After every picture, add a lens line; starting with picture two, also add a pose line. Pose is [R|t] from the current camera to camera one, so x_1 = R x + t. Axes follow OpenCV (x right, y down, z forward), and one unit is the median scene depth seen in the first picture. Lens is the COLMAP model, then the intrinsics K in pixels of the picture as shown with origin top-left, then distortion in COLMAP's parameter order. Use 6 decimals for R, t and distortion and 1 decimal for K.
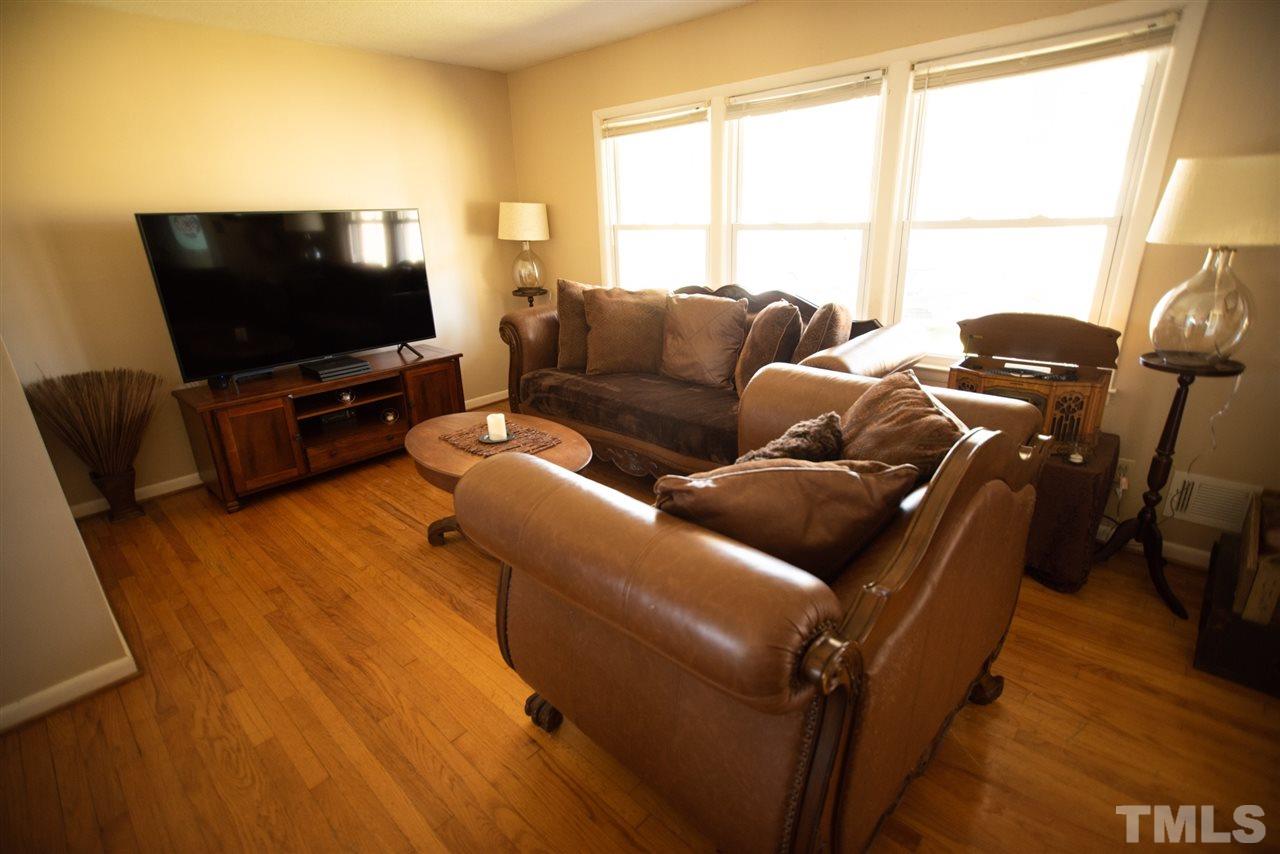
lens RADIAL K [[610.7, 0, 644.4], [0, 610.7, 428.0], [0, 0, 1]] dist [0.000131, 0.000613]
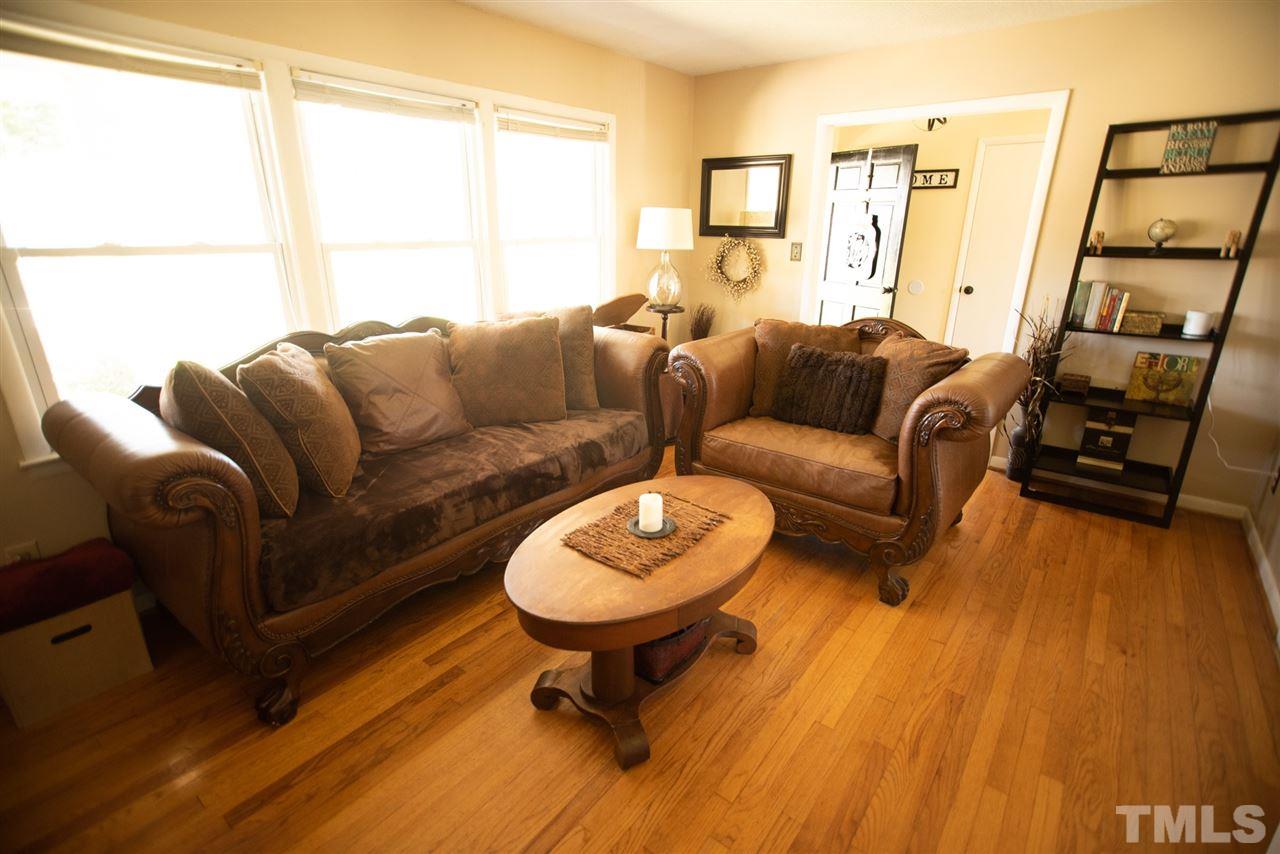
lens RADIAL K [[610.7, 0, 643.8], [0, 610.7, 427.8], [0, 0, 1]] dist [0.000131, 0.000613]
pose [[-0.096216, -0.279196, 0.955401, -0.854497], [0.334919, 0.894805, 0.295217, -0.286994], [-0.937322, 0.348387, 0.007413, 0.914942]]
